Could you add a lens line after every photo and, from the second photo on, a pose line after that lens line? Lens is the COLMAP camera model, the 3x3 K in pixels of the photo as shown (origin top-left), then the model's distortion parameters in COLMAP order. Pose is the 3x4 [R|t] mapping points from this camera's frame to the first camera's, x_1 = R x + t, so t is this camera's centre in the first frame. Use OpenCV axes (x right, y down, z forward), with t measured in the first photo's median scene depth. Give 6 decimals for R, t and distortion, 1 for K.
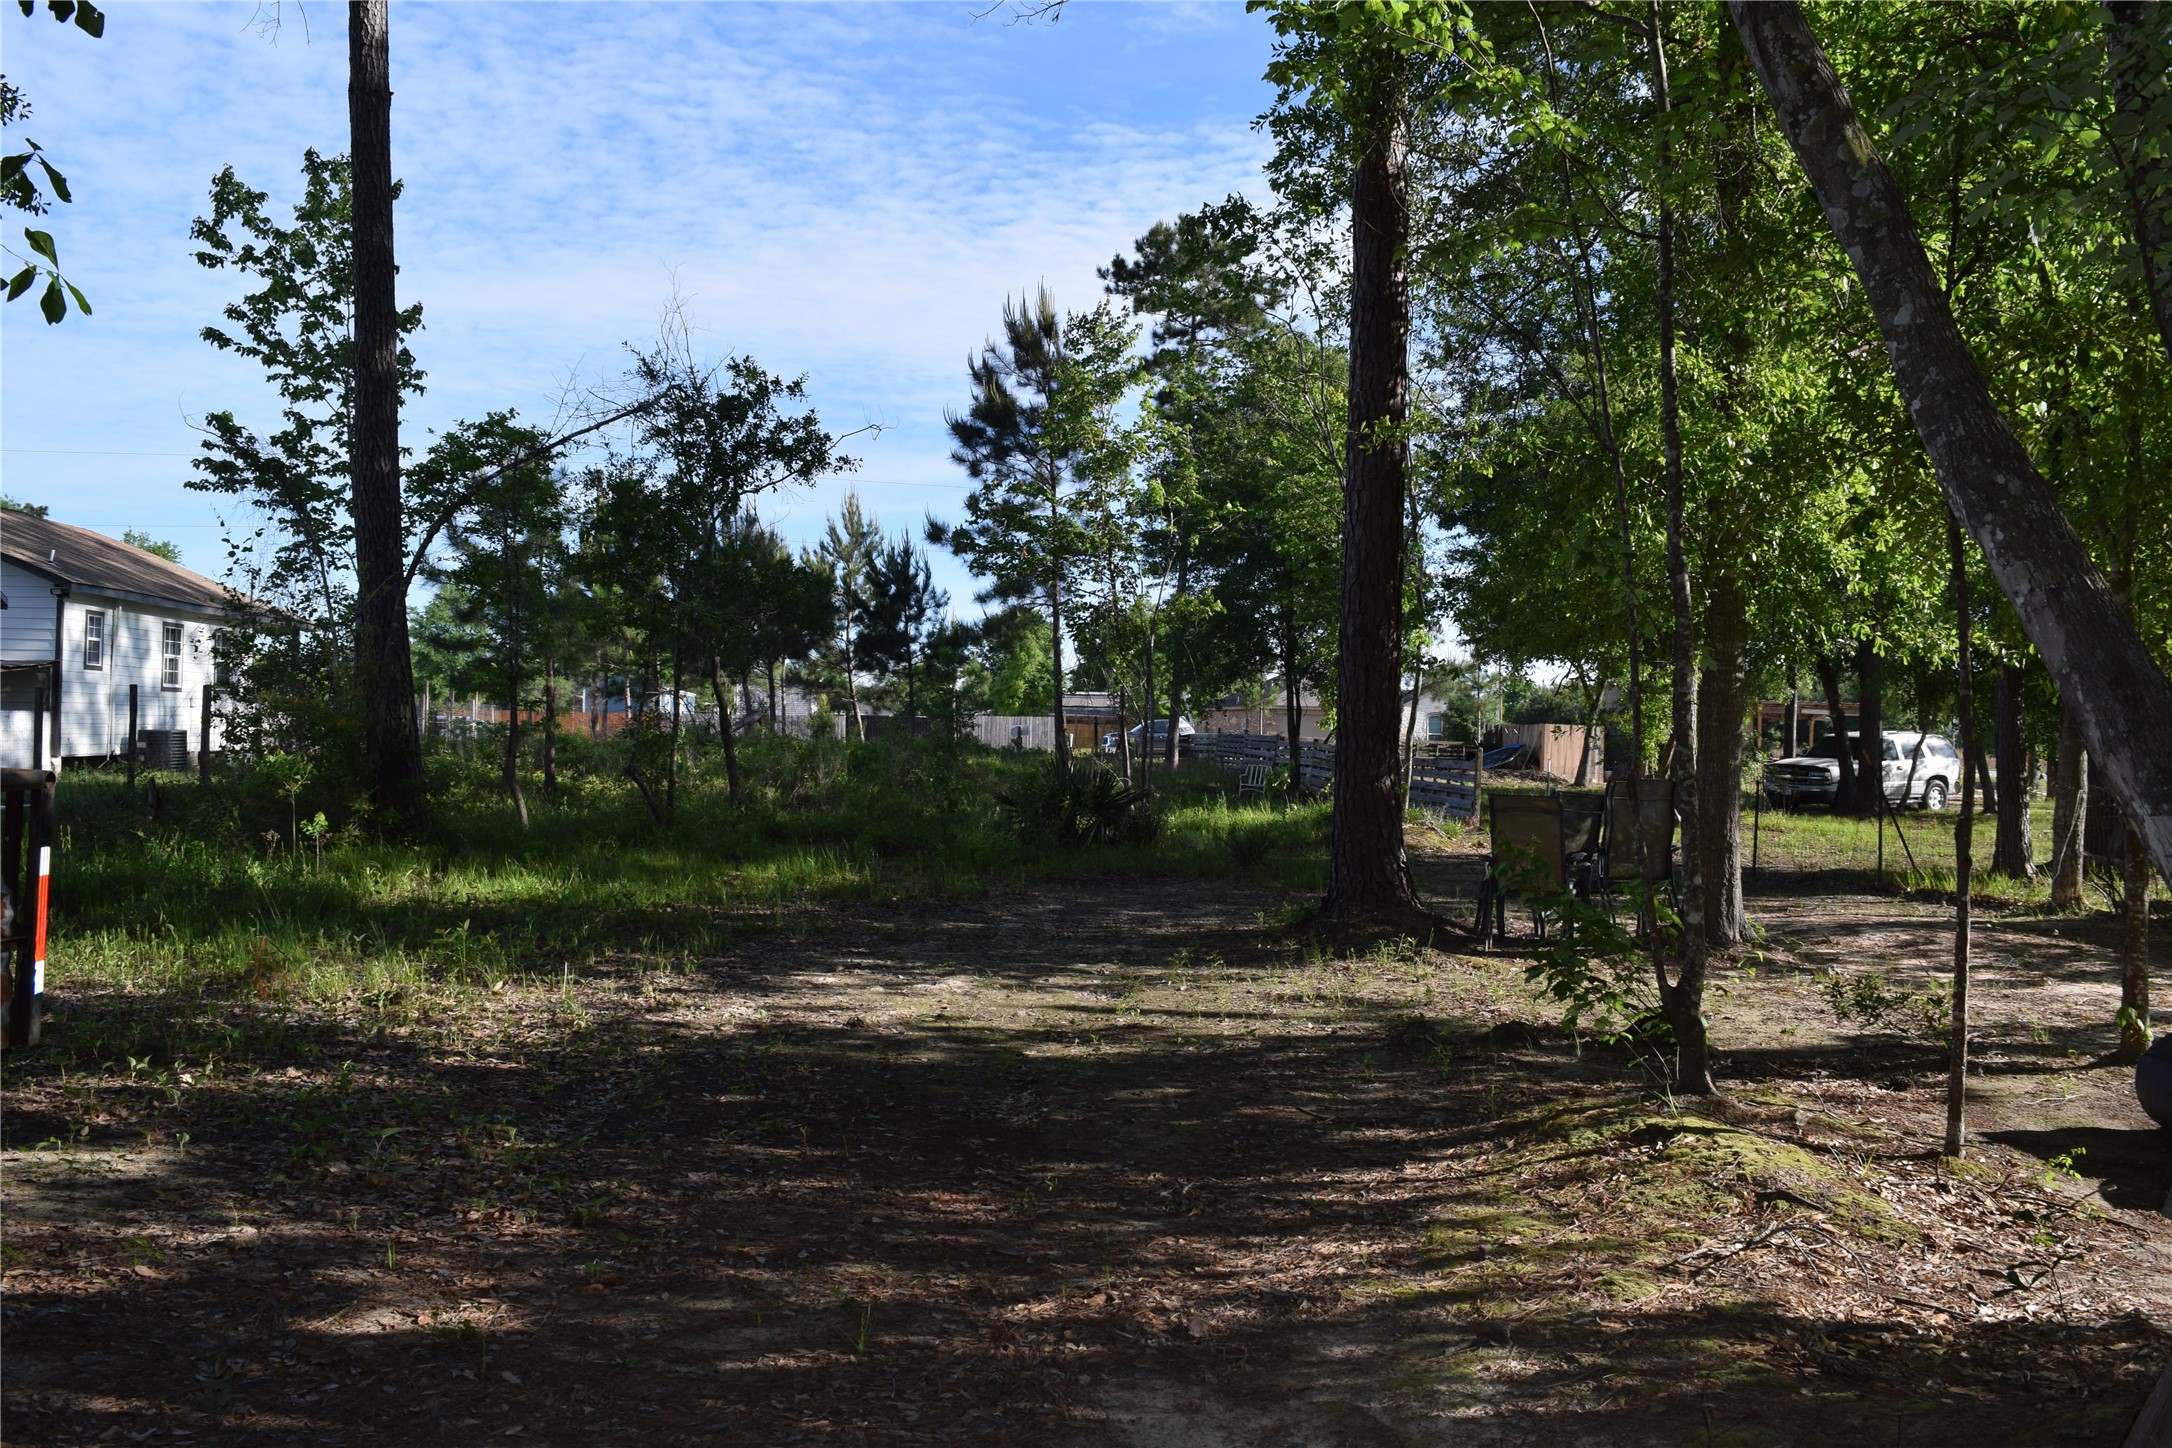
lens RADIAL K [[1757.0, 0, 1086.0], [0, 1757.0, 724.0], [0, 0, 1]] dist [-0.057363, 0.010598]
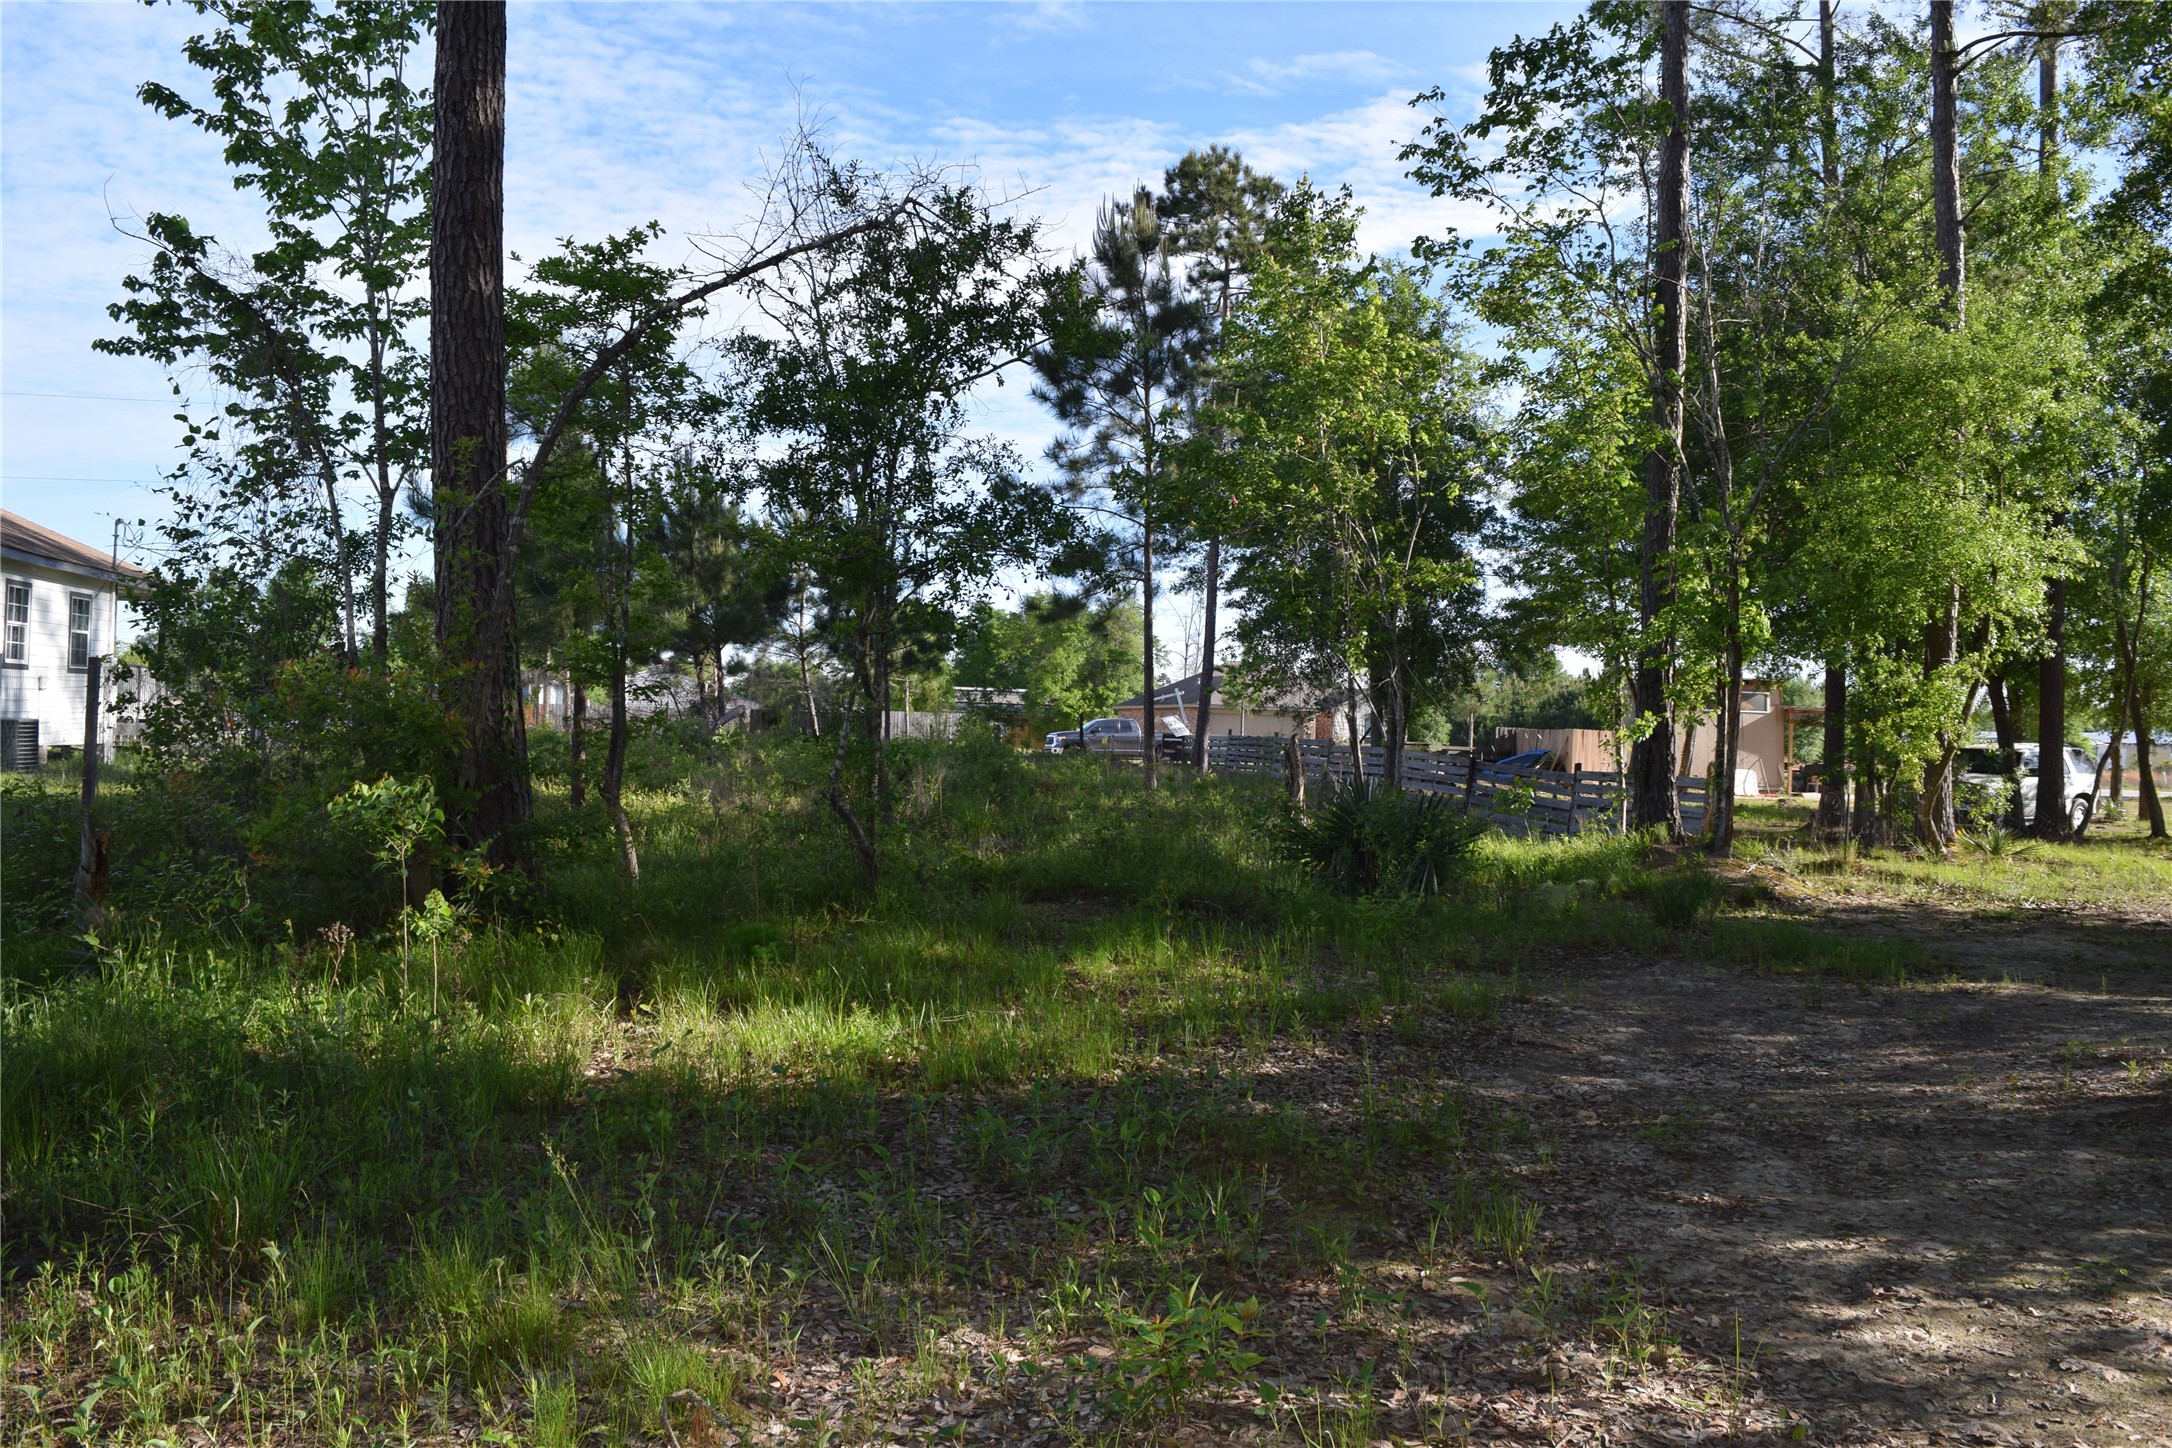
lens RADIAL K [[1722.1, 0, 1085.5], [0, 1722.1, 700.2], [0, 0, 1]] dist [-0.071451, 0.013676]
pose [[0.994831, 0.013725, 0.100616, -0.123816], [-0.012594, 0.999850, -0.011864, -0.002054], [-0.100764, 0.010536, 0.994855, 0.197924]]
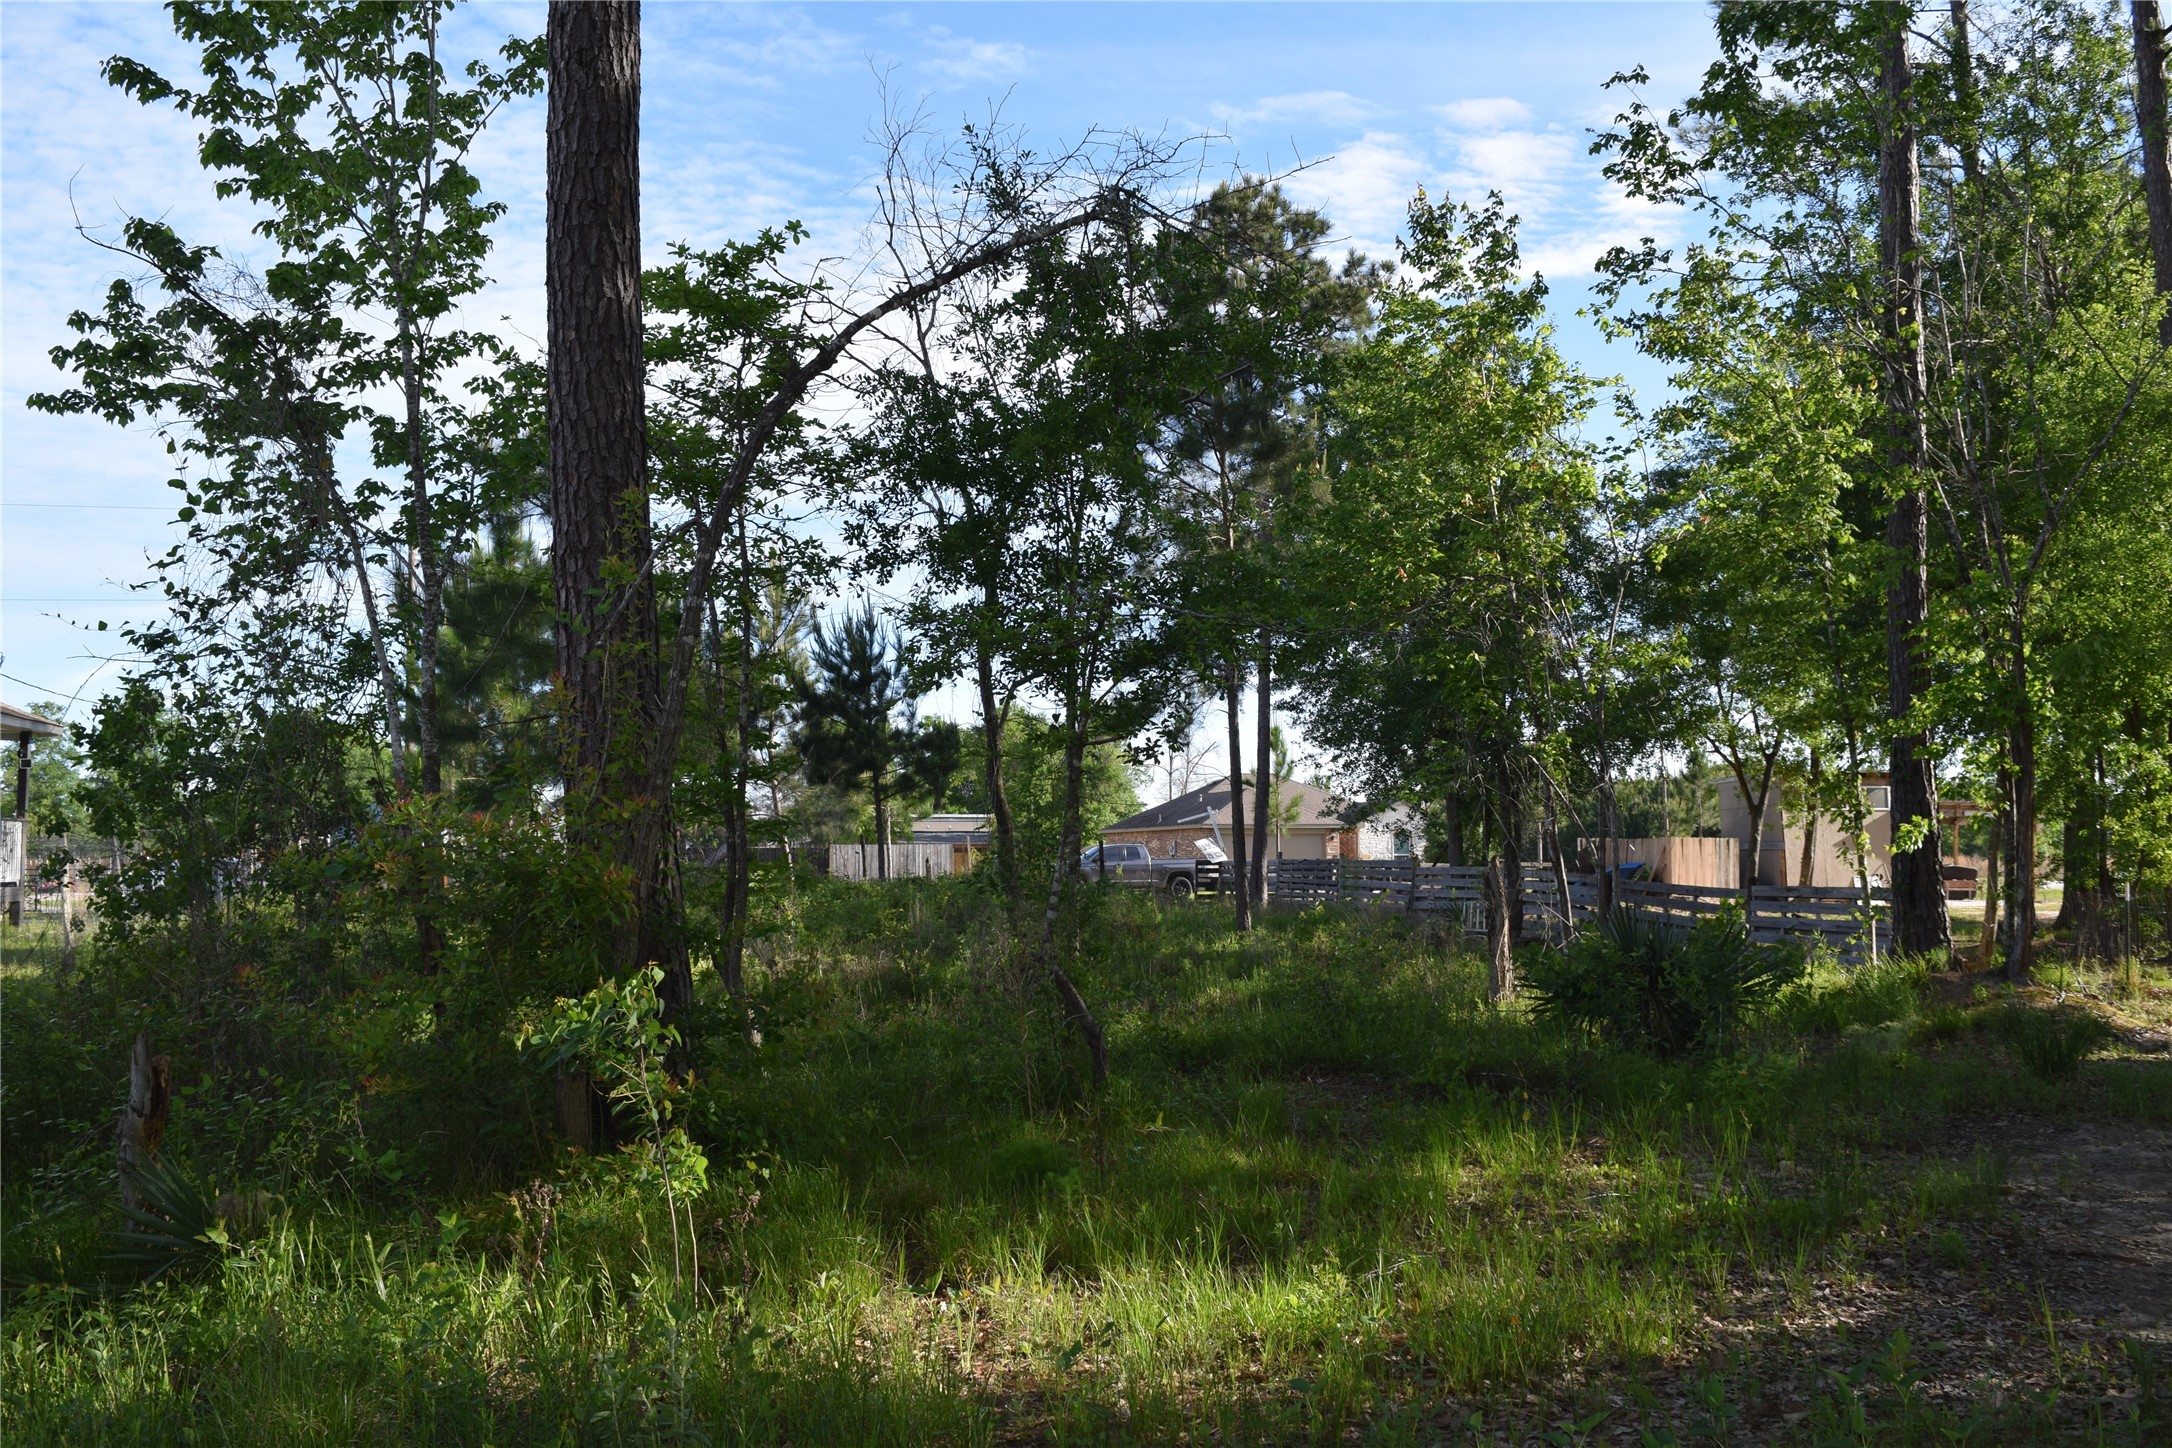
lens RADIAL K [[1941.8, 0, 1086.5], [0, 1941.8, 687.7], [0, 0, 1]] dist [-0.002550, -0.106272]
pose [[0.991302, -0.012334, 0.131025, -0.169341], [0.023219, 0.996372, -0.081876, -0.002816], [-0.129540, 0.084206, 0.987992, 0.245164]]
